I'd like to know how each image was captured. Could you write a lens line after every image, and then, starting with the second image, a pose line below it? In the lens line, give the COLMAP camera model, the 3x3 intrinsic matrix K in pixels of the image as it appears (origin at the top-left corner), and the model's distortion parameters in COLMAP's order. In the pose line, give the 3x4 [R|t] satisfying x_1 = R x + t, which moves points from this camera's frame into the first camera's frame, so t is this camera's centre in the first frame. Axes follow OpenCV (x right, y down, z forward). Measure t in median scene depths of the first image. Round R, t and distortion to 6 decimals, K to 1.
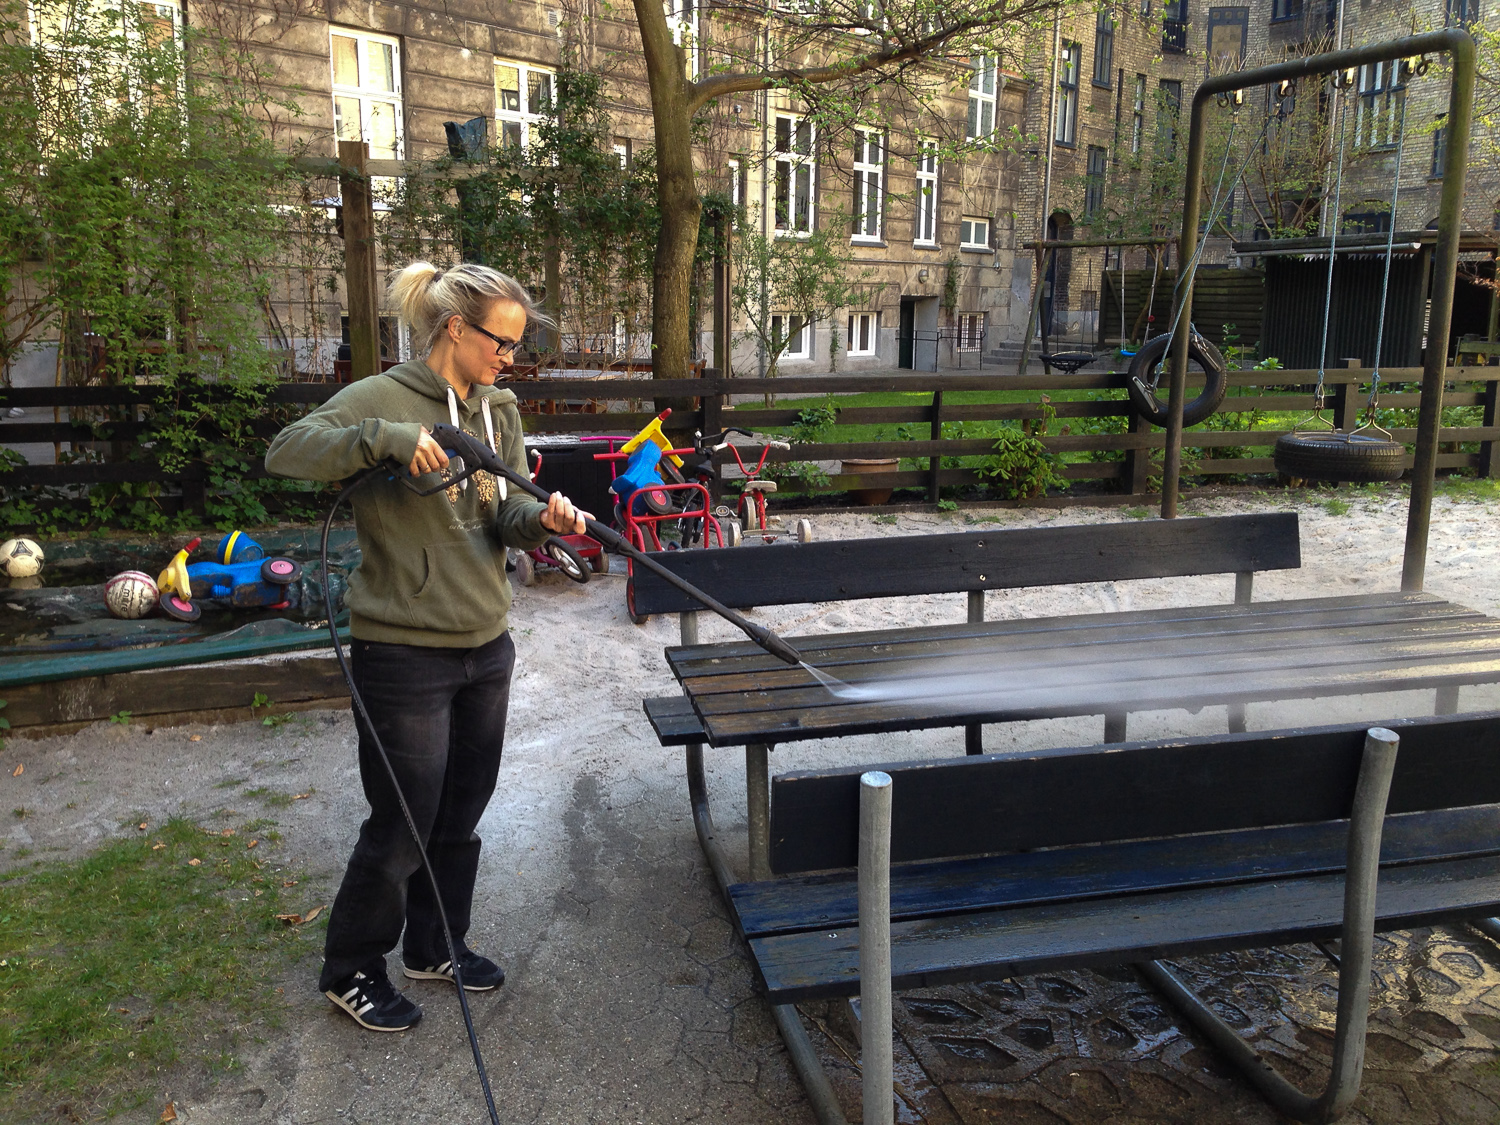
lens RADIAL K [[1414.9, 0, 749.7], [0, 1414.9, 554.5], [0, 0, 1]] dist [0.040609, 0.000000]
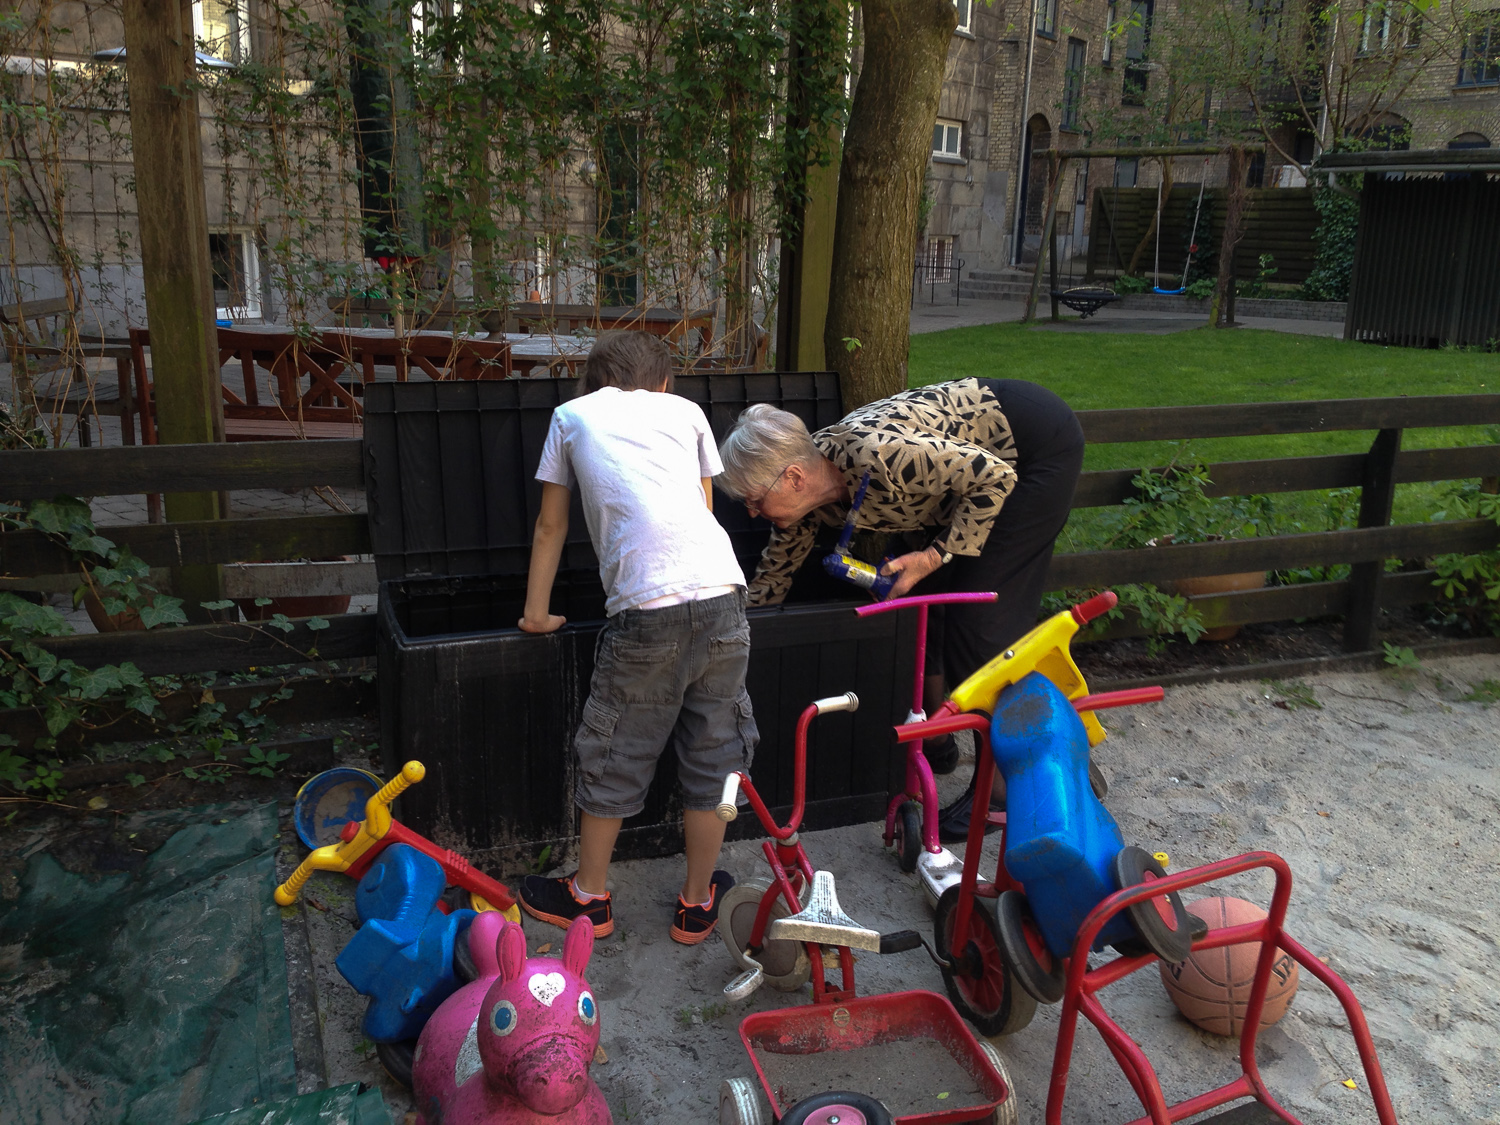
lens RADIAL K [[1414.9, 0, 748.3], [0, 1414.9, 576.8], [0, 0, 1]] dist [0.040609, 0.000000]
pose [[0.995261, -0.010206, 0.096703, -0.041158], [0.003159, 0.997346, 0.072745, -0.030246], [-0.097189, -0.072094, 0.992651, 0.159162]]
